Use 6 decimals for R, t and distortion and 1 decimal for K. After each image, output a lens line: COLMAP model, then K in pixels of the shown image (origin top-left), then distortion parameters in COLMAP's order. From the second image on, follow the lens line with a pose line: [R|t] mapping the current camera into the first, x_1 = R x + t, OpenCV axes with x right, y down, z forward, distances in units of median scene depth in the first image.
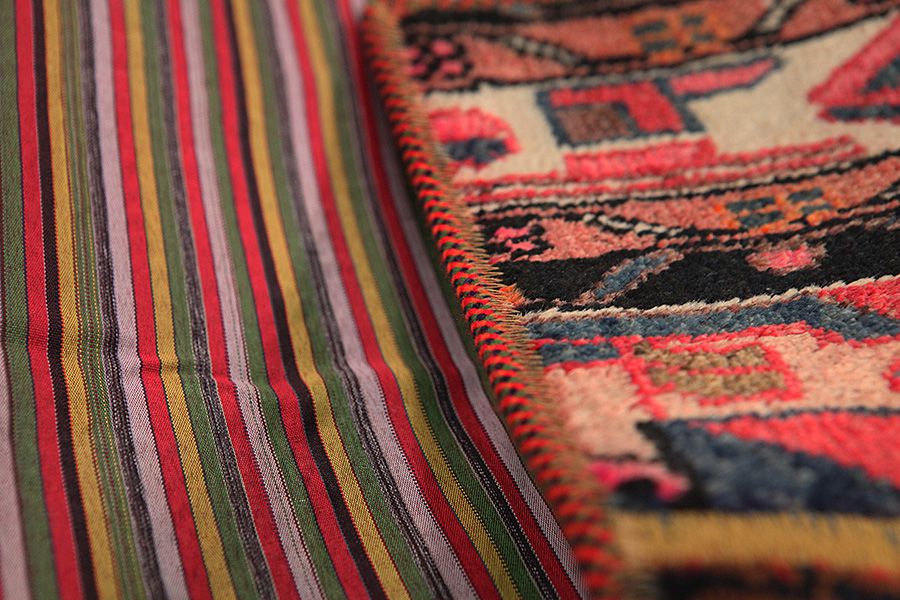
lens RADIAL K [[1775.4, 0, 450.0], [0, 1775.4, 300.0], [0, 0, 1]] dist [0.256509, 0.263104]
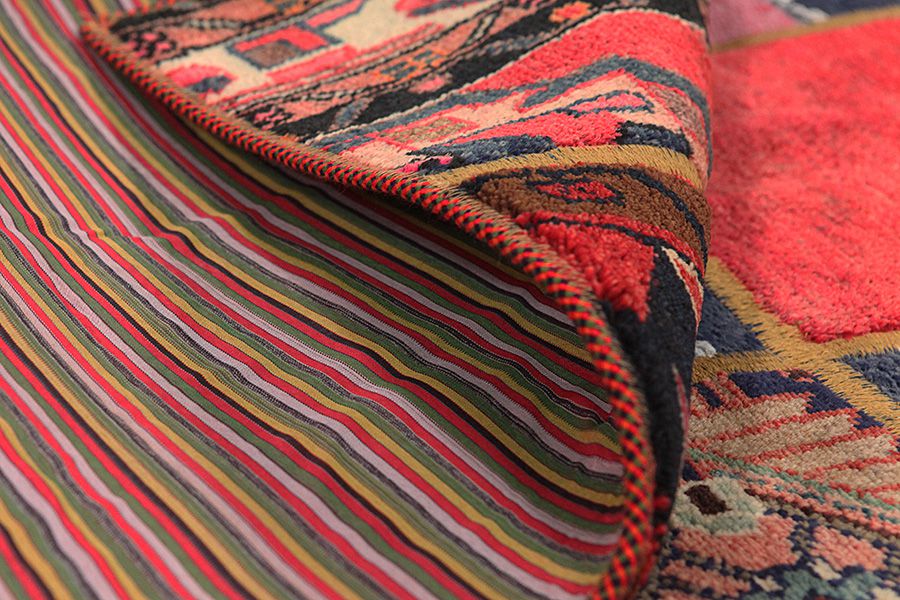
lens RADIAL K [[1798.7, 0, 450.0], [0, 1798.7, 300.0], [0, 0, 1]] dist [0.043061, 0.137842]
pose [[0.921695, -0.273079, 0.275510, -0.290927], [0.284280, 0.958741, -0.000753, 0.163143], [-0.263937, 0.079016, 0.961298, -0.560886]]
